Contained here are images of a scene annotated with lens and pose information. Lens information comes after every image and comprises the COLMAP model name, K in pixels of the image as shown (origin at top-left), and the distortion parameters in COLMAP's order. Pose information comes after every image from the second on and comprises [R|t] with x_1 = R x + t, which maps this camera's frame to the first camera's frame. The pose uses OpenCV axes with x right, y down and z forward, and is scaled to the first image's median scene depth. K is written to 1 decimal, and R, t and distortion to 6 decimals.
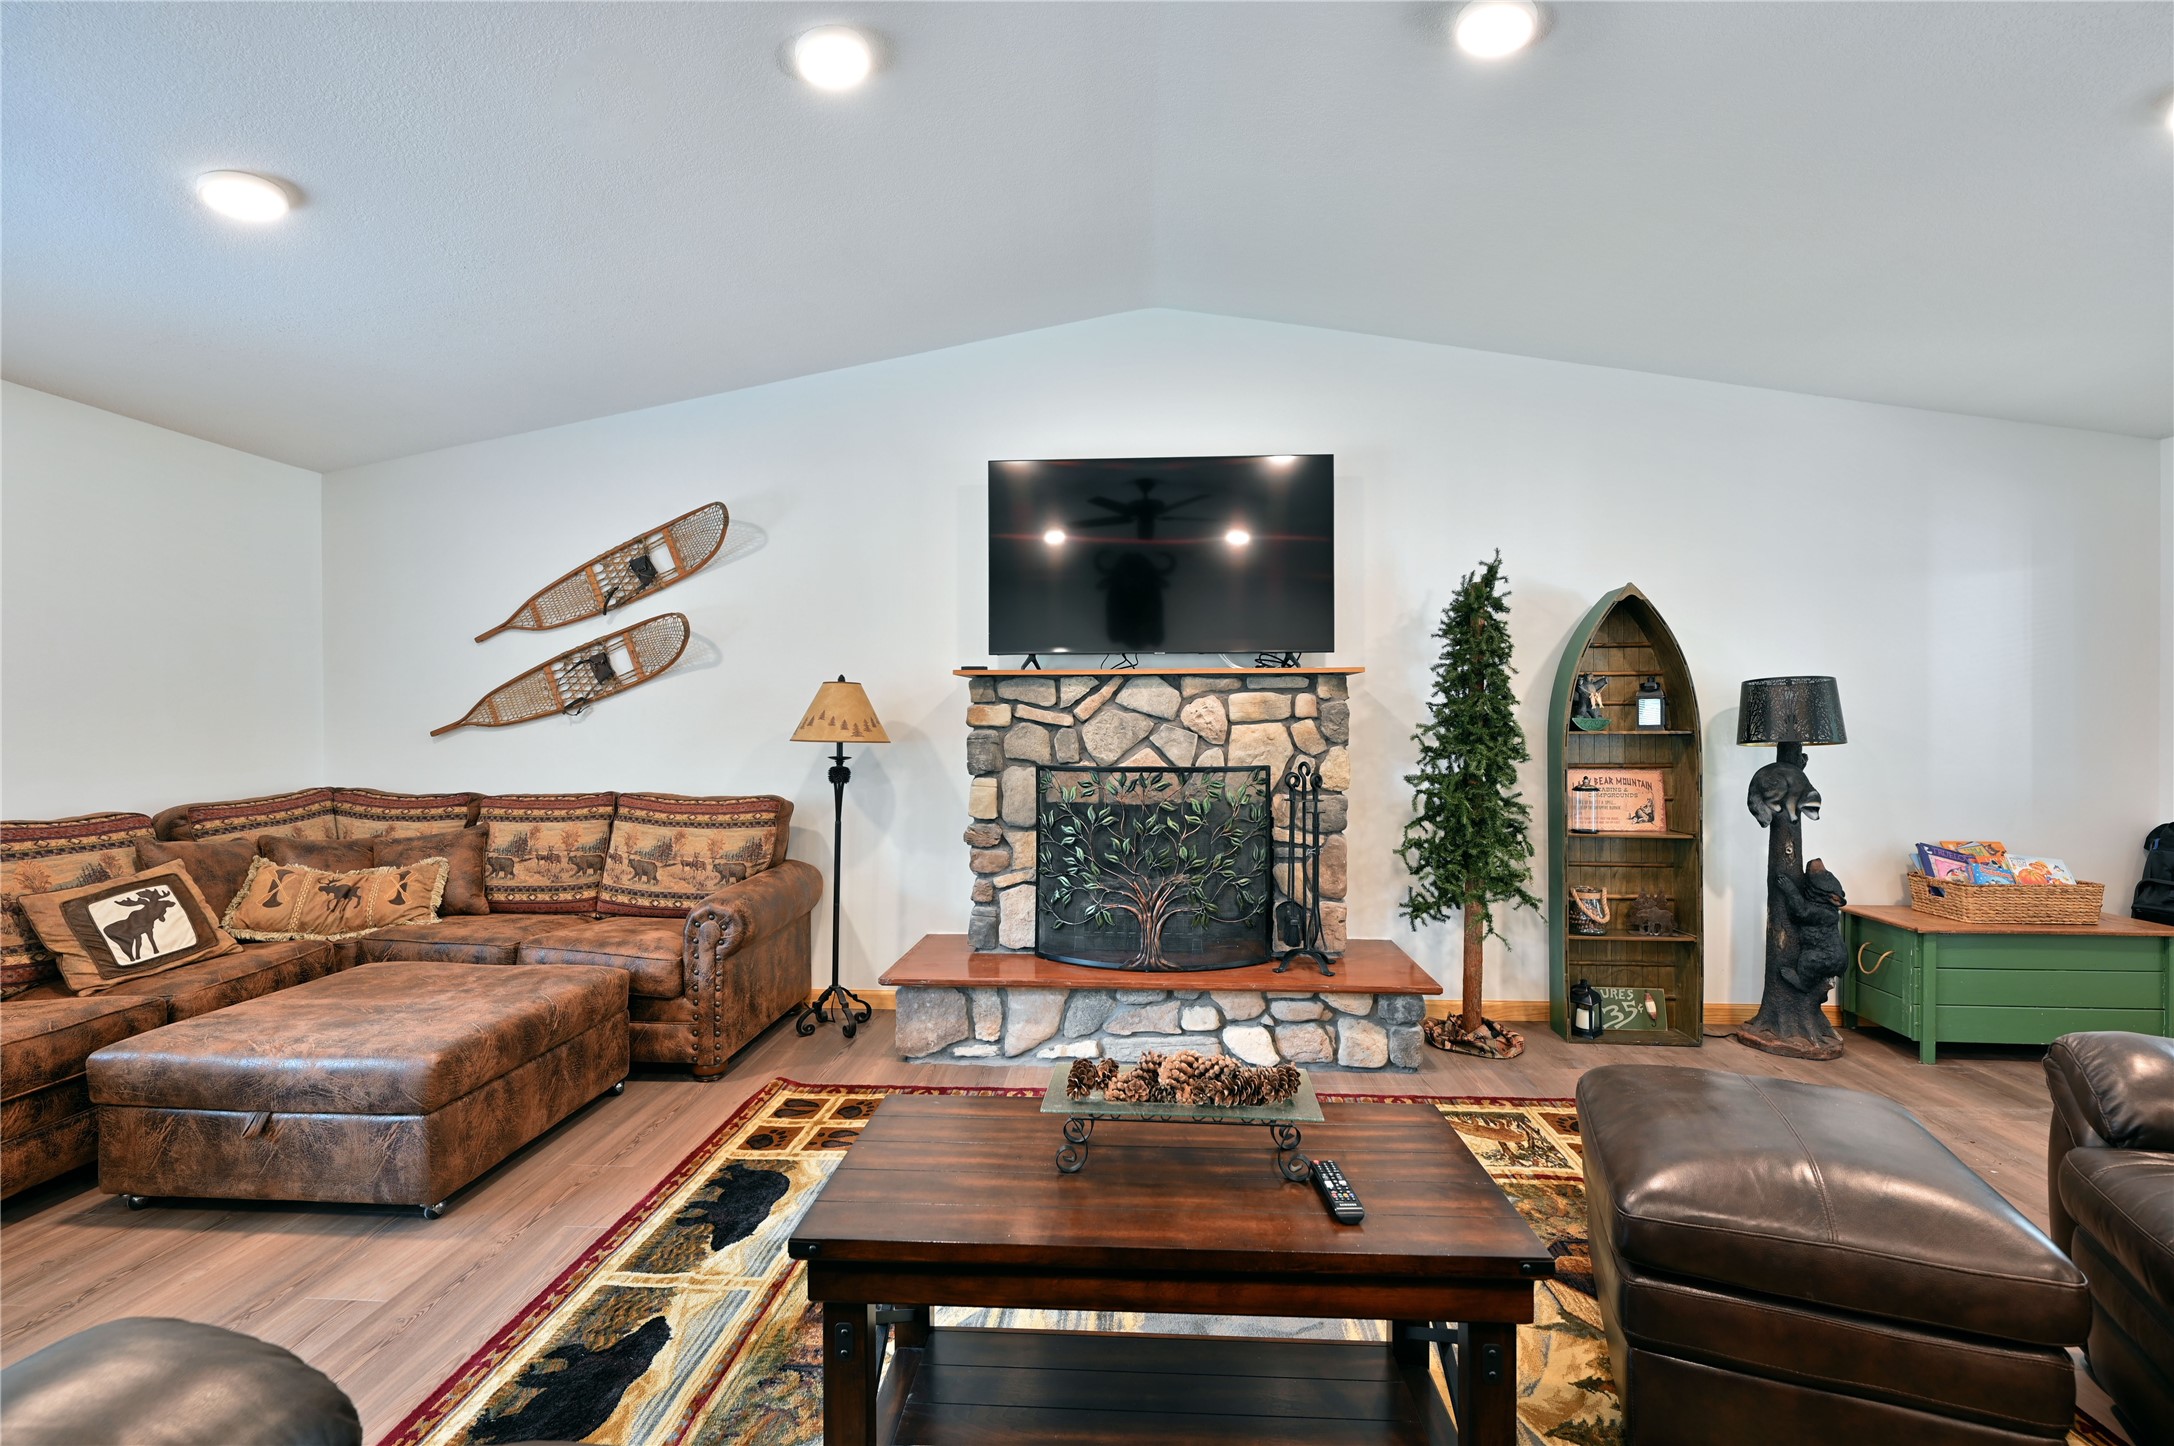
lens RADIAL K [[960.0, 0, 1088.5], [0, 960.0, 726.9], [0, 0, 1]] dist [0.001670, -0.001098]
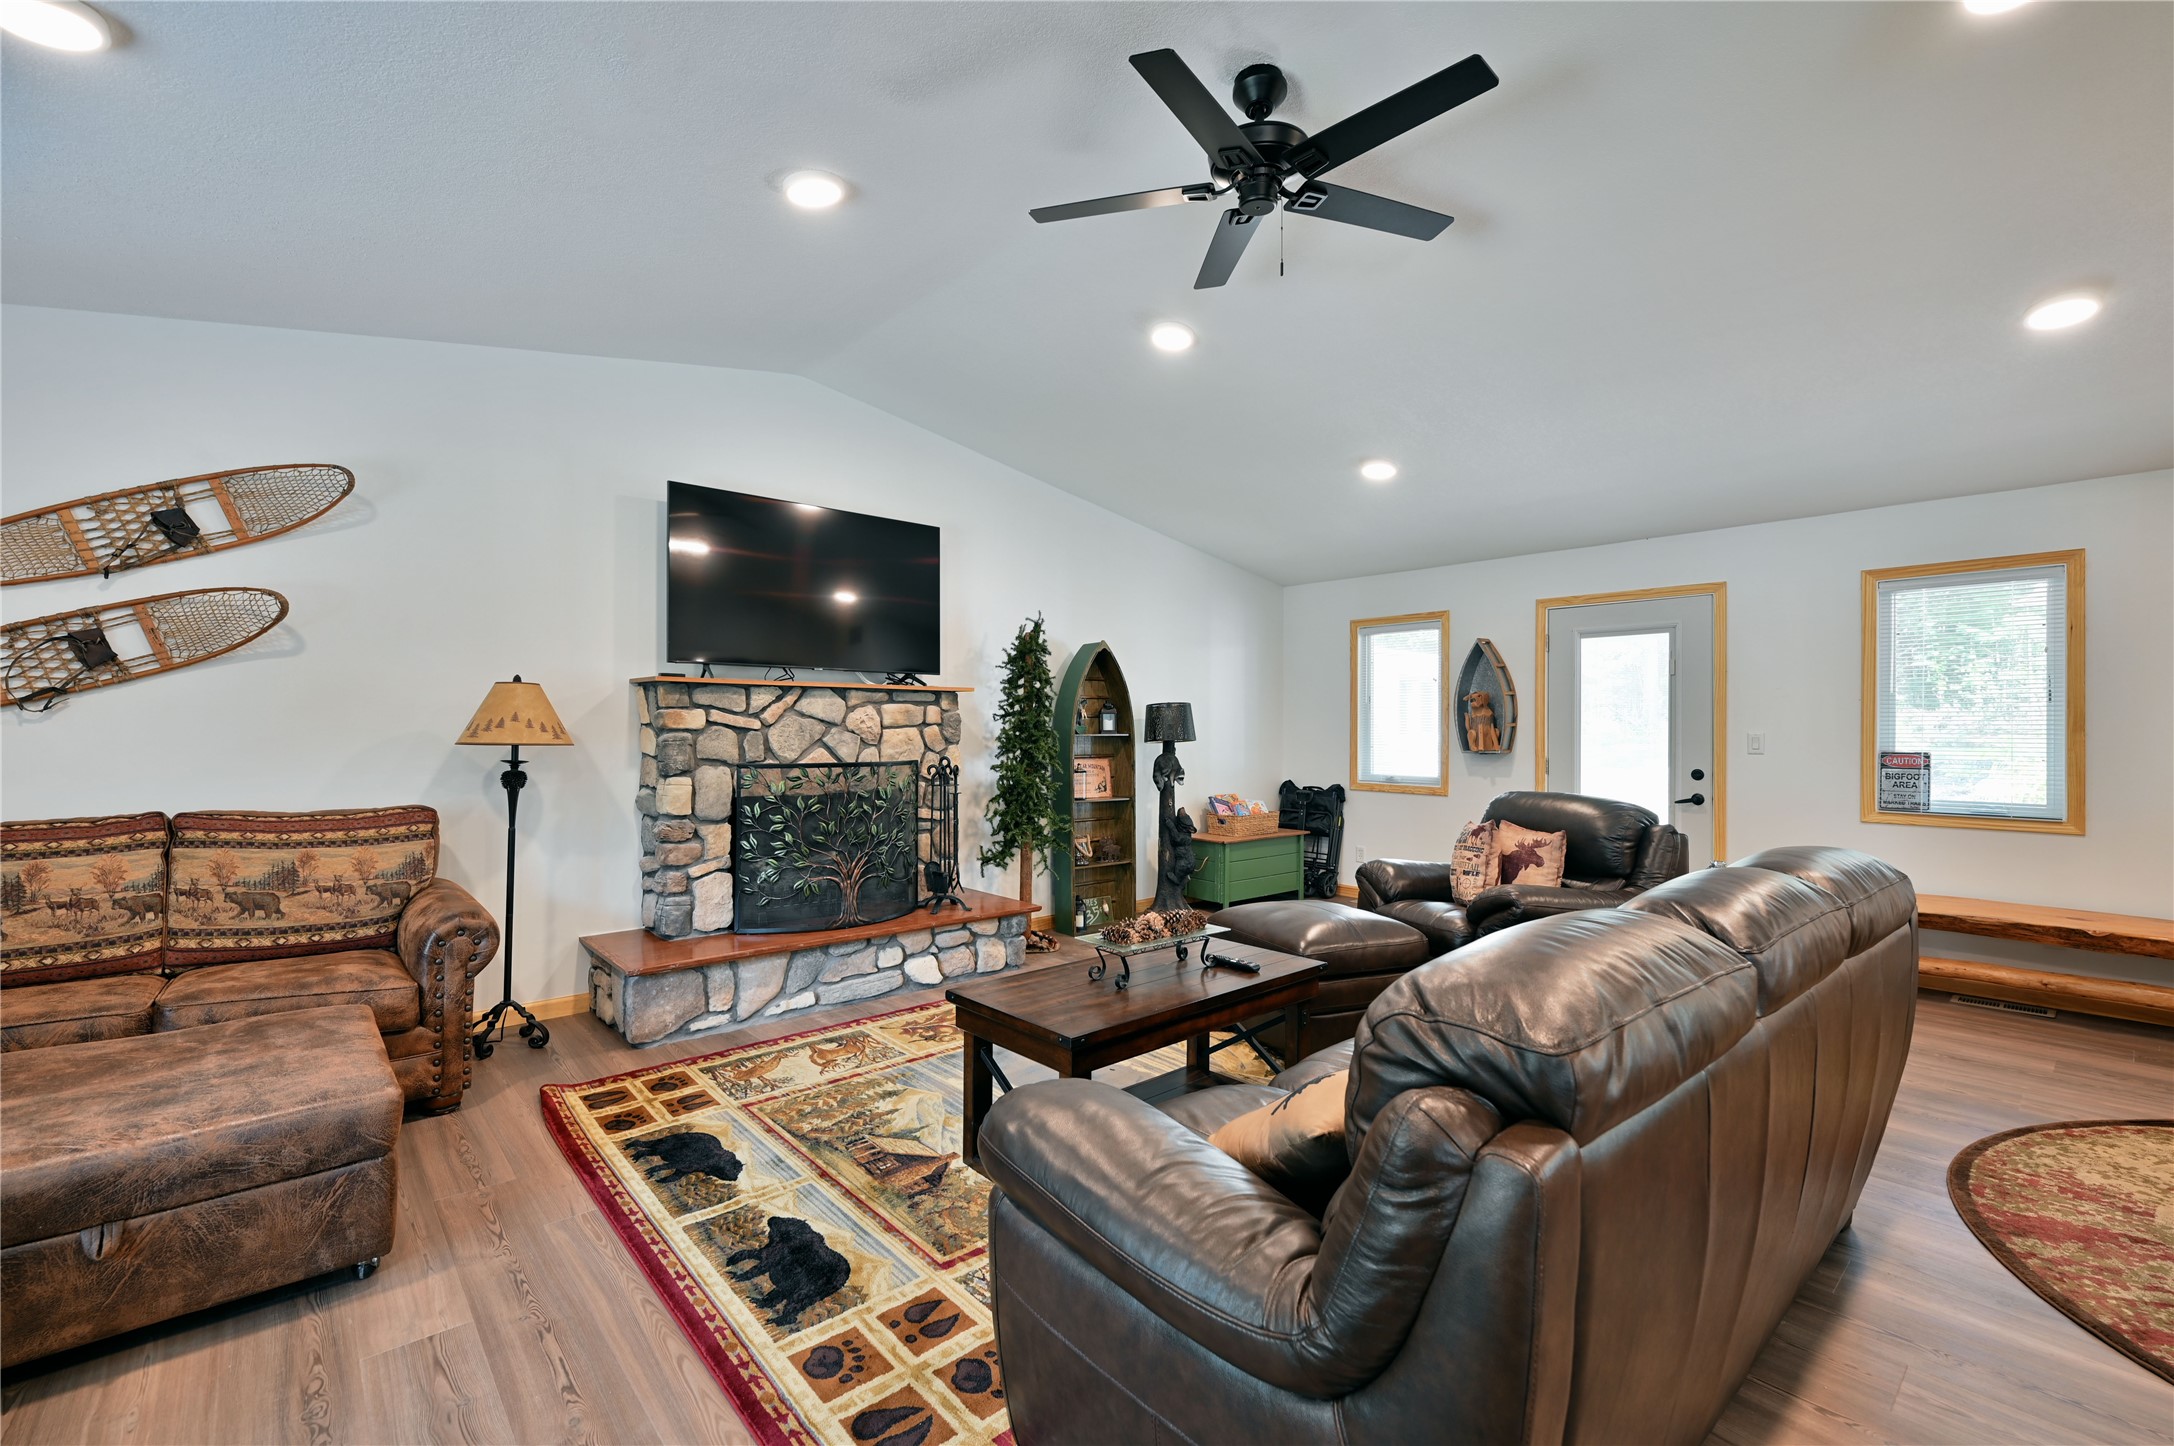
lens RADIAL K [[918.8, 0, 1082.2], [0, 918.8, 727.7], [0, 0, 1]] dist [-0.001430, 0.000214]
pose [[0.708803, 0.005399, 0.705386, -0.526245], [-0.003117, 0.999985, -0.004522, 0.000935], [-0.705400, 0.001007, 0.708809, -0.050702]]
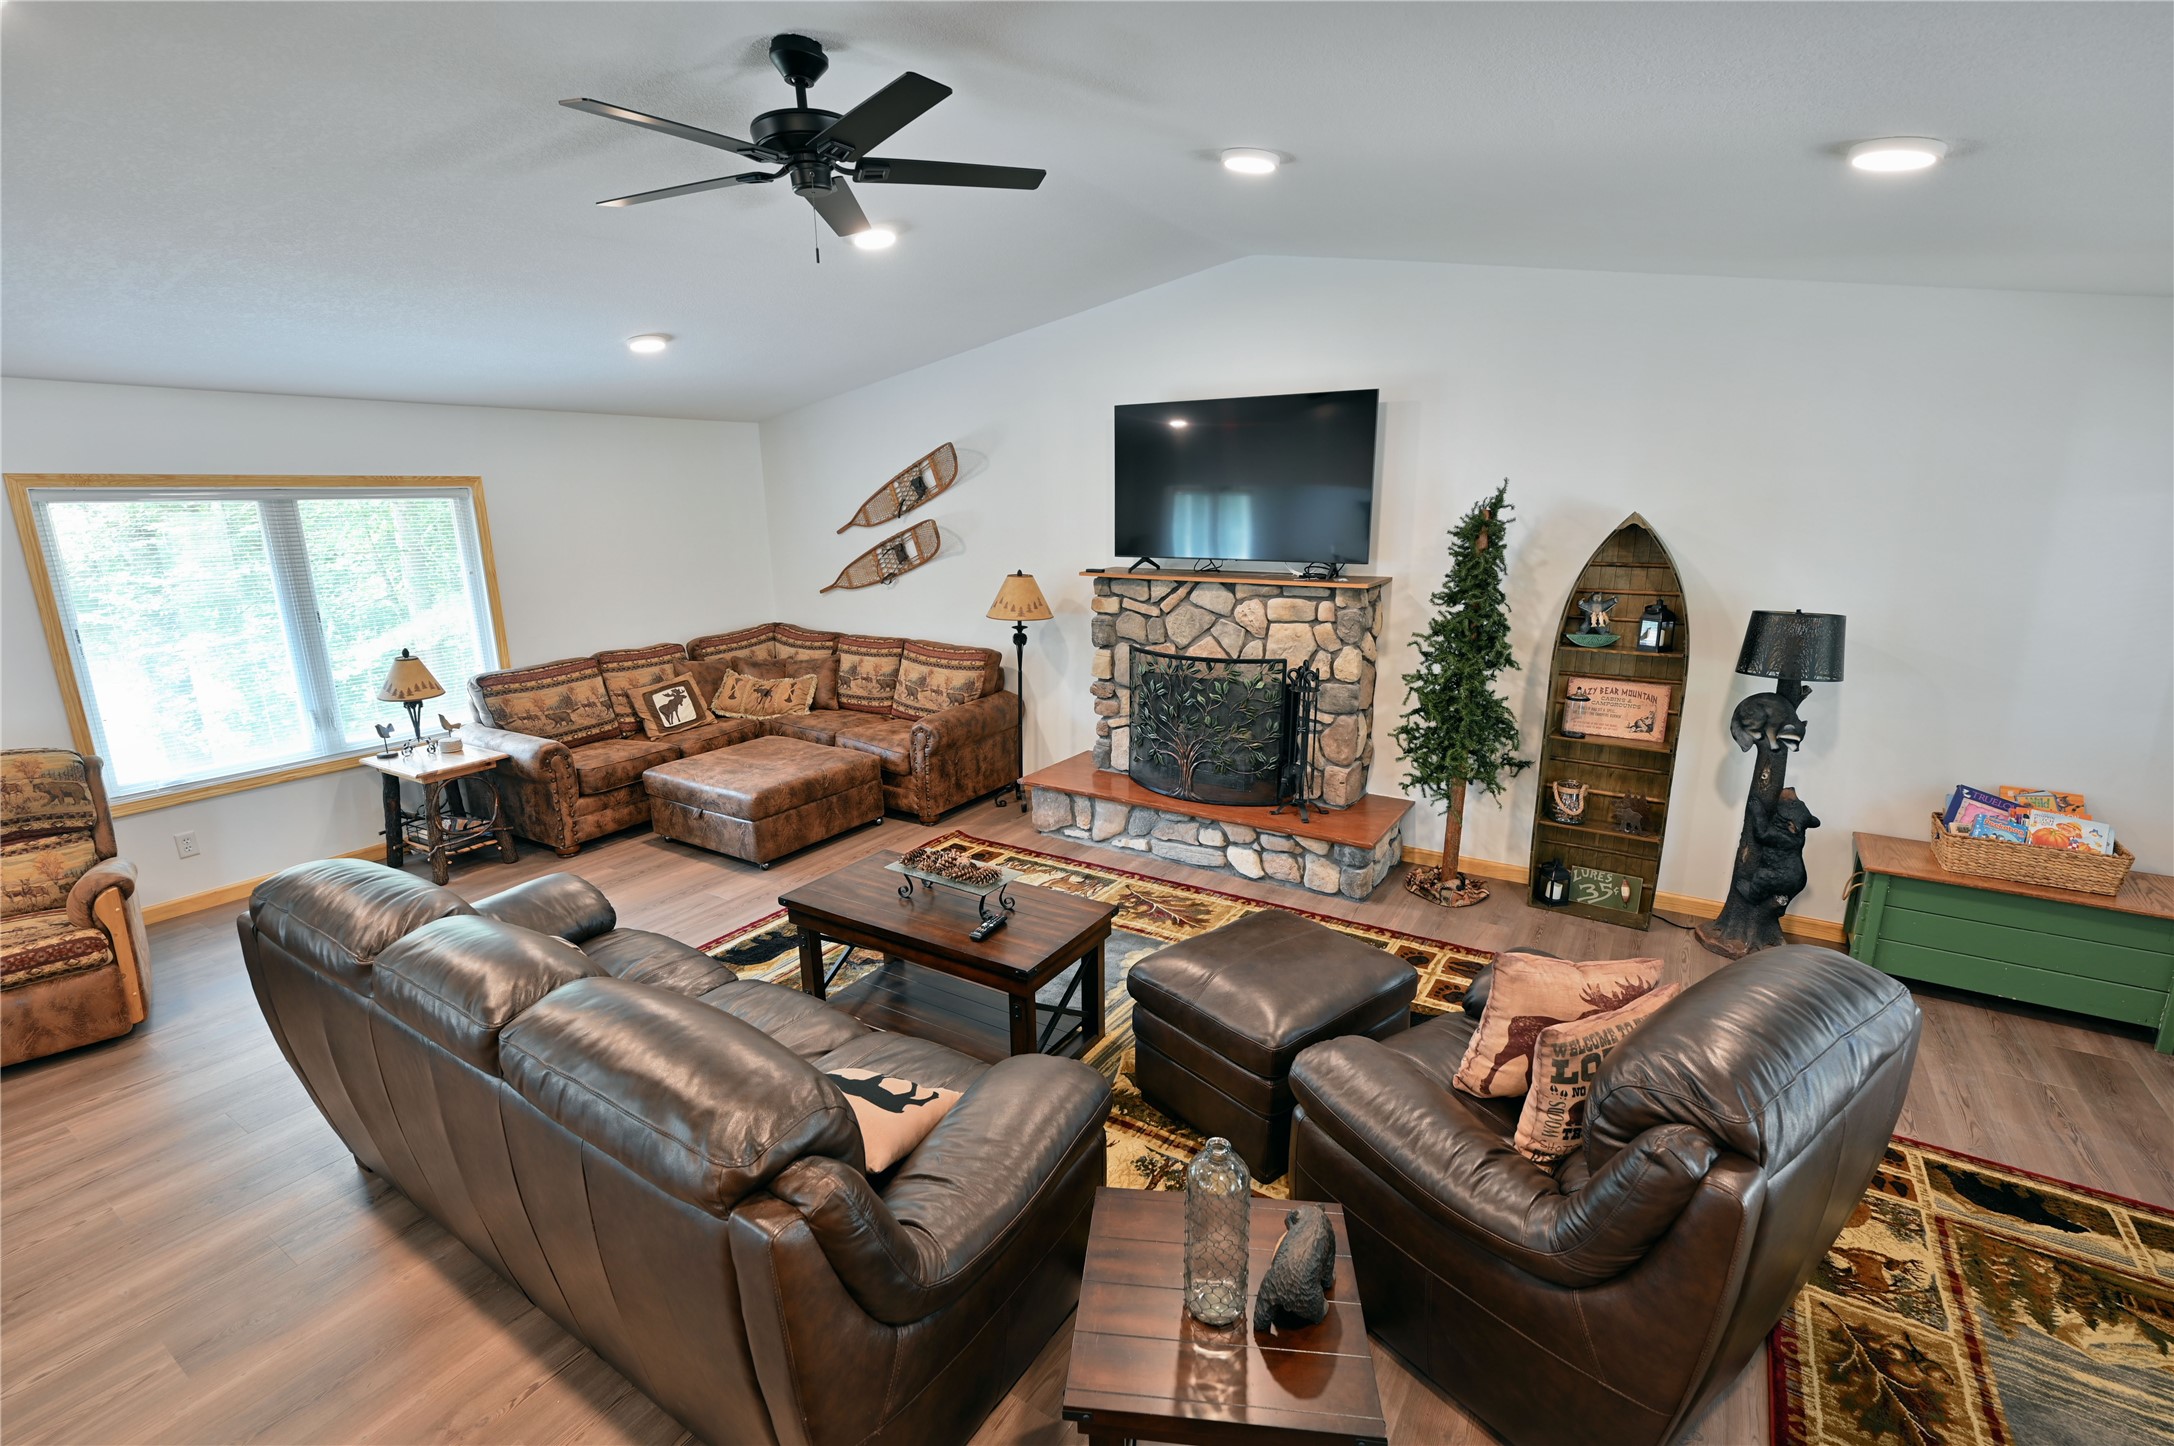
lens RADIAL K [[960.0, 0, 1091.8], [0, 960.0, 724.6], [0, 0, 1]] dist [0.001670, -0.001098]
pose [[0.880414, 0.106374, -0.462120, 0.545979], [0.005582, 0.972123, 0.234405, -0.171777], [0.474172, -0.208953, 0.855277, -0.229654]]
